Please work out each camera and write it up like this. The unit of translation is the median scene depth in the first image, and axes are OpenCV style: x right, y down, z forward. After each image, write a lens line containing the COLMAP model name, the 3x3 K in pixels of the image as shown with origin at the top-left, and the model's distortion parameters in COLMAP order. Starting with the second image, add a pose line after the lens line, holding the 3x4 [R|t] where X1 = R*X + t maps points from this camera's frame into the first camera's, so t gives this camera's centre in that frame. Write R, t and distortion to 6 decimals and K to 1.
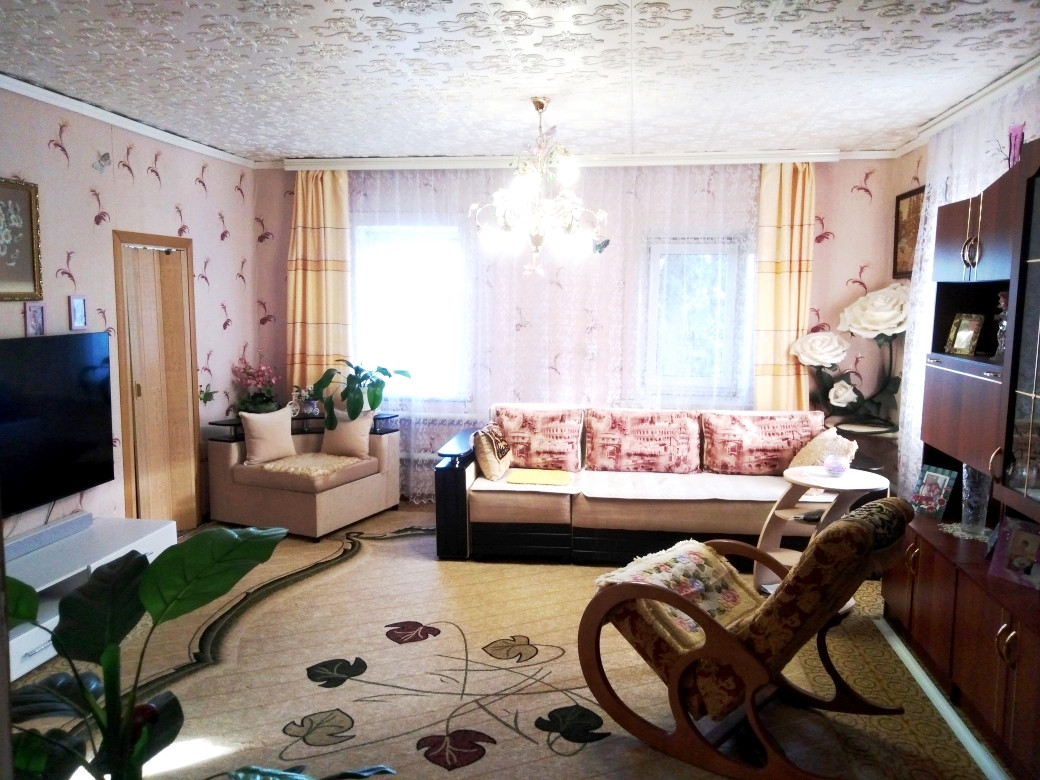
lens RADIAL K [[740.6, 0, 520.0], [0, 740.6, 390.0], [0, 0, 1]] dist [0.021543, -0.003379]
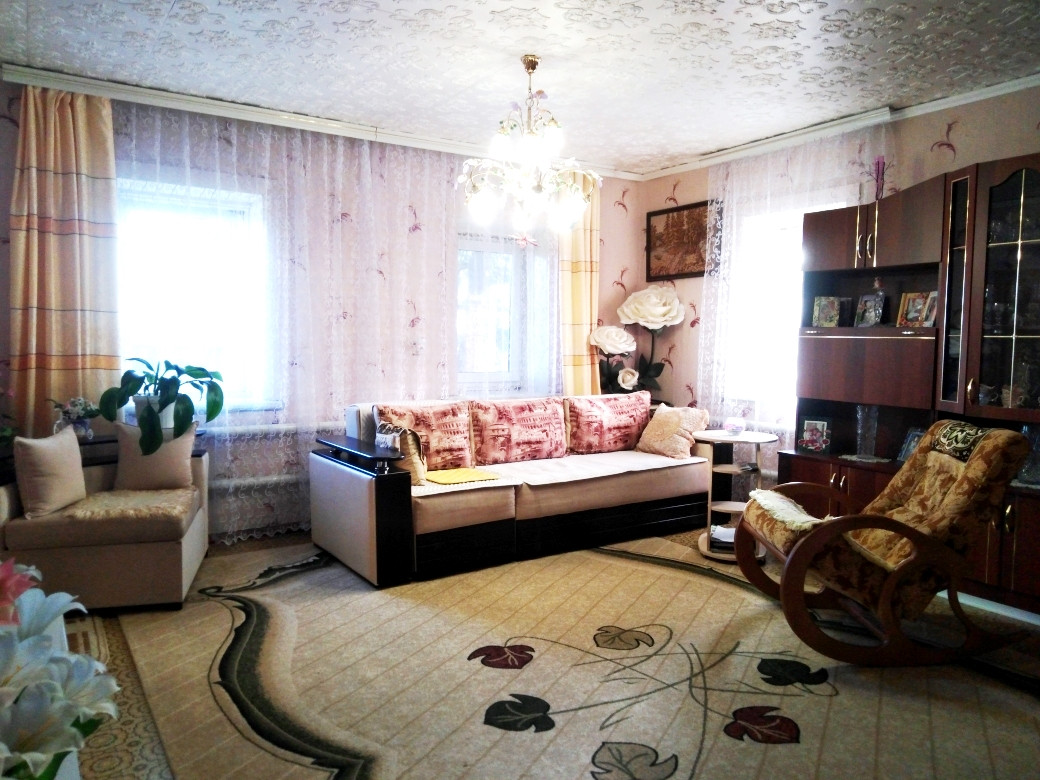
lens RADIAL K [[740.6, 0, 520.0], [0, 740.6, 390.0], [0, 0, 1]] dist [0.021543, -0.003379]
pose [[0.776607, -0.046554, 0.628262, -0.462230], [0.071352, 0.997349, -0.014297, 0.030262], [-0.625931, 0.055931, 0.777870, 0.234356]]
